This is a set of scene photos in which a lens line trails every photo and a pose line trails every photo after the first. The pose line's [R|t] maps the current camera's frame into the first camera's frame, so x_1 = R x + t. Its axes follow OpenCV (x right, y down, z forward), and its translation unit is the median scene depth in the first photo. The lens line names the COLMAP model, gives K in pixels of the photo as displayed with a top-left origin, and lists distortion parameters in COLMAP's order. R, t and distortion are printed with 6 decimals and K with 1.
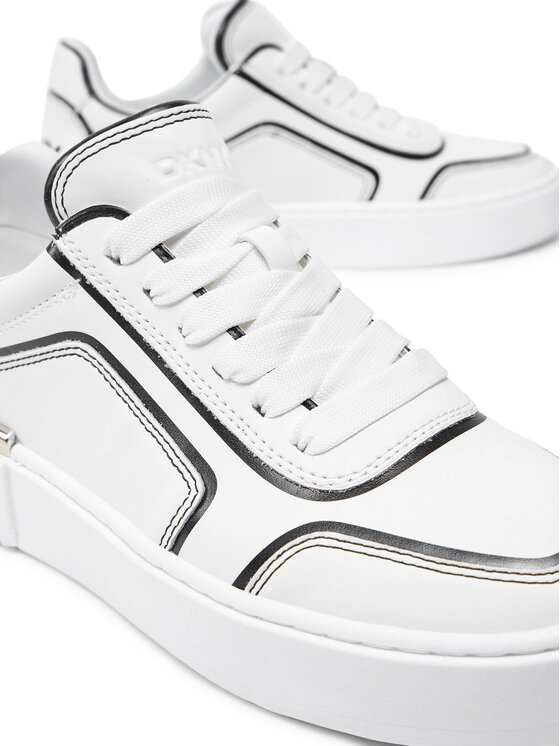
lens RADIAL K [[1185.1, 0, 278.4], [0, 1185.1, 370.9], [0, 0, 1]] dist [-0.104468, 0.000000]
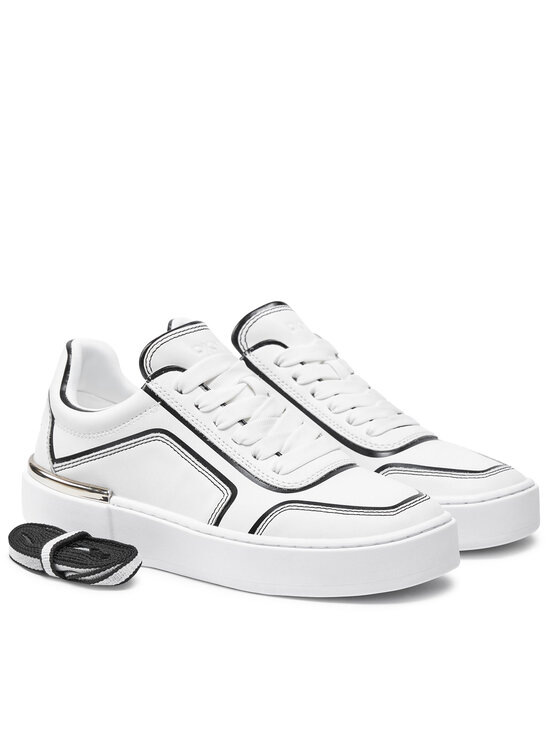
lens RADIAL K [[2049.3, 0, 280.3], [0, 2049.3, 373.0], [0, 0, 1]] dist [-0.054566, 0.000000]
pose [[0.989326, 0.000950, 0.145716, -0.491479], [0.032736, 0.972969, -0.228603, 0.704220], [-0.141994, 0.230933, 0.962553, -2.491883]]
